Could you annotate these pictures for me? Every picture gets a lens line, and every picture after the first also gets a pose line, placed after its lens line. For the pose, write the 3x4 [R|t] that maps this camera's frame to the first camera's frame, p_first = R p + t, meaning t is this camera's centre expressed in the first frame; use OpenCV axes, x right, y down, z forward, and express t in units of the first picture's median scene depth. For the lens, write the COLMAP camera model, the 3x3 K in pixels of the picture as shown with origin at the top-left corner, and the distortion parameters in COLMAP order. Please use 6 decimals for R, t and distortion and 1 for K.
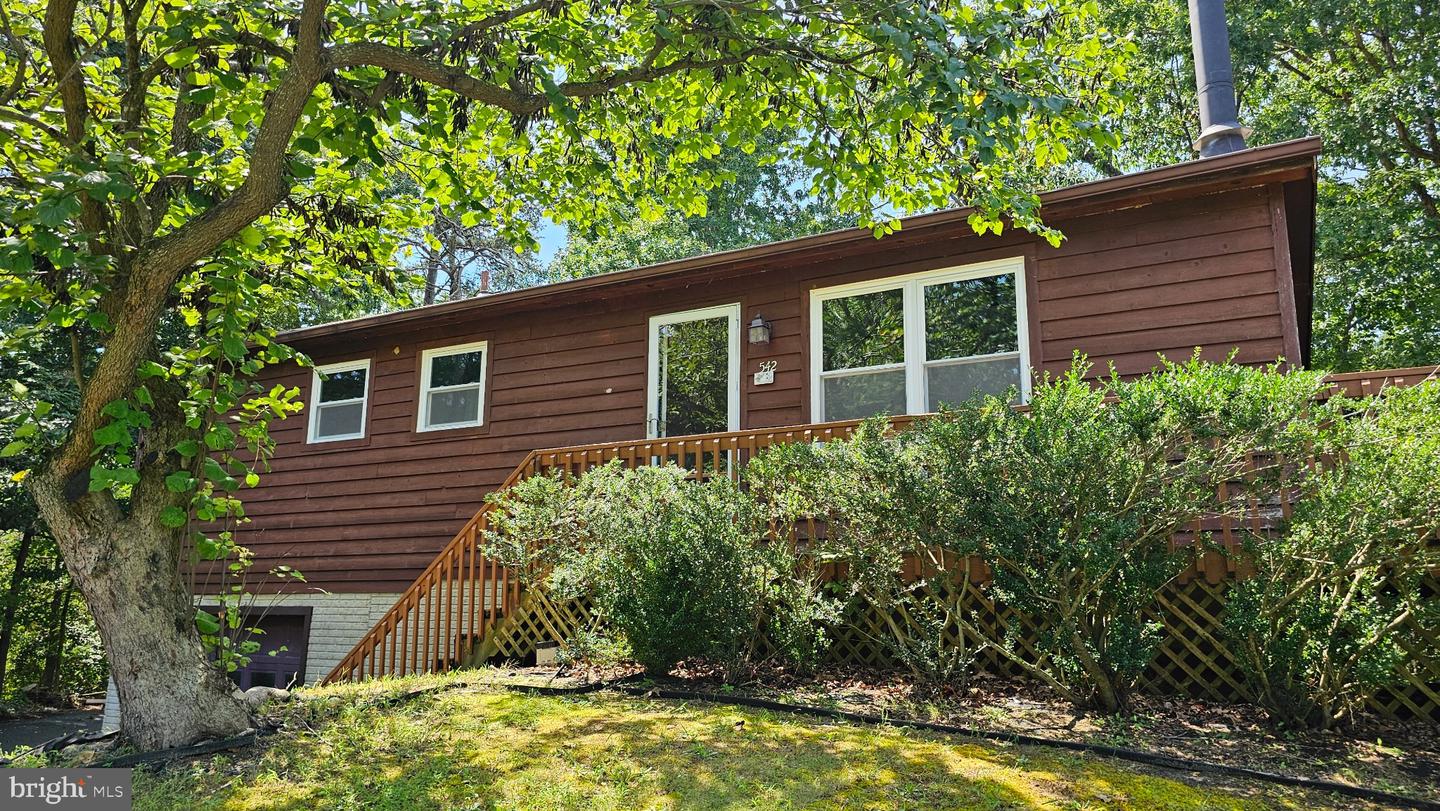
lens RADIAL K [[778.7, 0, 725.3], [0, 778.7, 411.2], [0, 0, 1]] dist [0.038350, -0.001333]
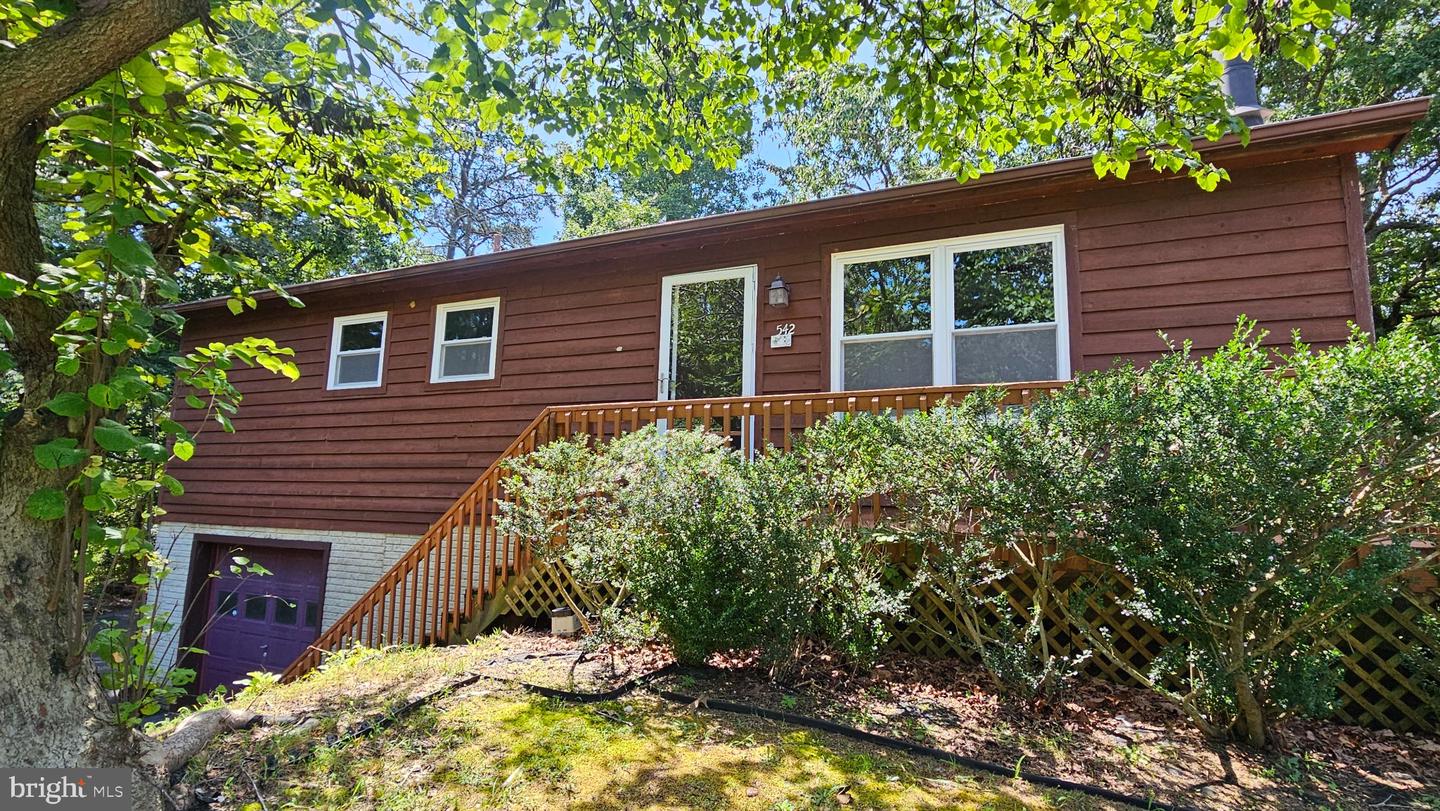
lens RADIAL K [[588.4, 0, 701.0], [0, 588.4, 404.4], [0, 0, 1]] dist [0.001144, 0.000569]
pose [[0.998482, 0.031500, 0.045184, -0.084985], [-0.033965, 0.997916, 0.054862, 0.000393], [-0.043362, -0.056313, 0.997471, 0.249379]]
